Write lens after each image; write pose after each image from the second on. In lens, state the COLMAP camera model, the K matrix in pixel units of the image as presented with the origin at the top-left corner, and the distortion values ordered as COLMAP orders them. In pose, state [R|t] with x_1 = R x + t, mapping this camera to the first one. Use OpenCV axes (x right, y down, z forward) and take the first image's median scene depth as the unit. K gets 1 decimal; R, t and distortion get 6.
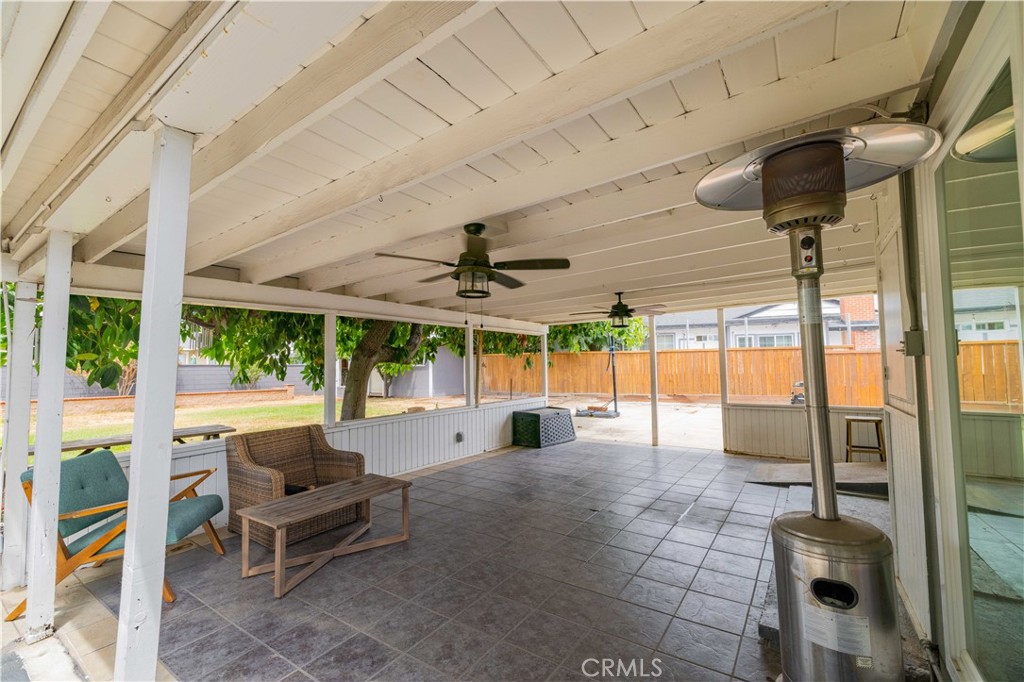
lens RADIAL K [[430.8, 0, 510.2], [0, 430.8, 340.3], [0, 0, 1]] dist [-0.001062, -0.000147]
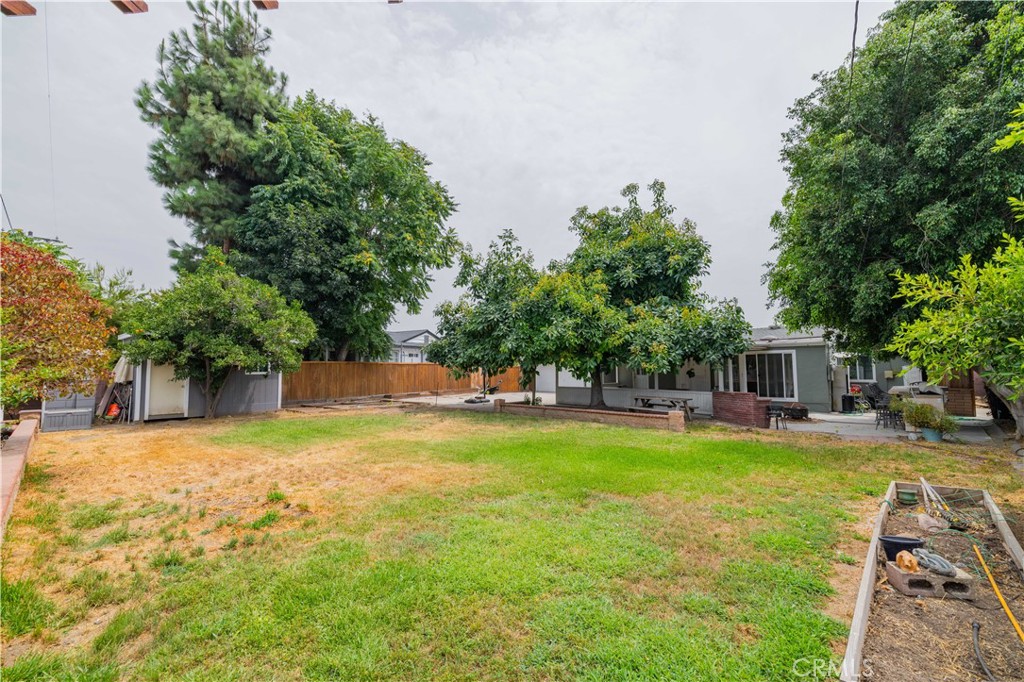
lens RADIAL K [[430.8, 0, 516.2], [0, 430.8, 338.0], [0, 0, 1]] dist [-0.001062, -0.000147]
pose [[0.157382, 0.076953, 0.984535, -1.131667], [-0.061041, 0.995811, -0.068077, 0.017962], [-0.985650, -0.049383, 0.161420, 0.436148]]
